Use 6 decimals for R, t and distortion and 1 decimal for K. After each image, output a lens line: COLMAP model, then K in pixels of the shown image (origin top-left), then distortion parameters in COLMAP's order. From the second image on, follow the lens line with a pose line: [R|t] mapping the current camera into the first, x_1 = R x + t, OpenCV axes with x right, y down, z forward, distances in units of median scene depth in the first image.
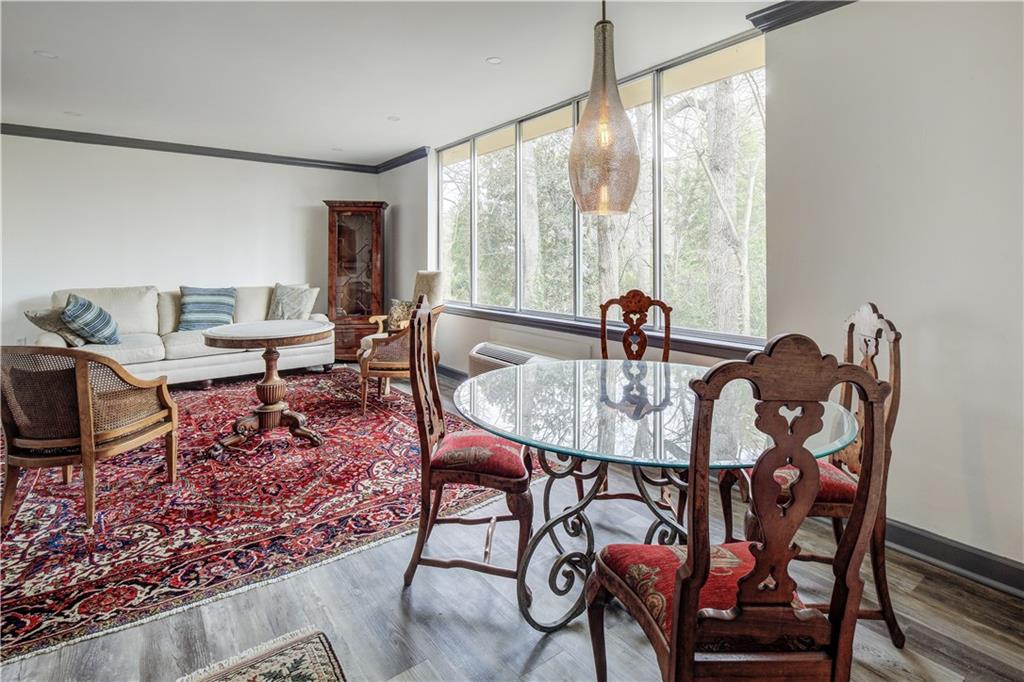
lens RADIAL K [[503.8, 0, 510.9], [0, 503.8, 307.5], [0, 0, 1]] dist [-0.001663, -0.001558]
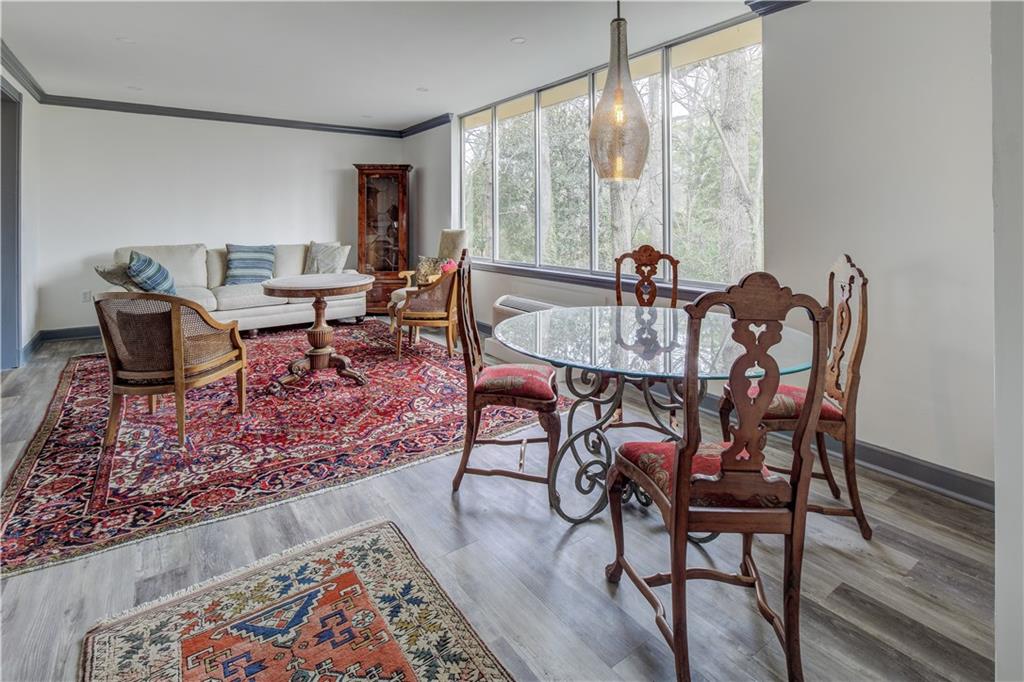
lens RADIAL K [[503.0, 0, 511.1], [0, 503.0, 260.0], [0, 0, 1]] dist [-0.001846, -0.000639]
pose [[0.999735, -0.001389, -0.022976, -0.031284], [0.001094, 0.999917, -0.012861, 0.013134], [0.022992, 0.012832, 0.999653, -0.139322]]
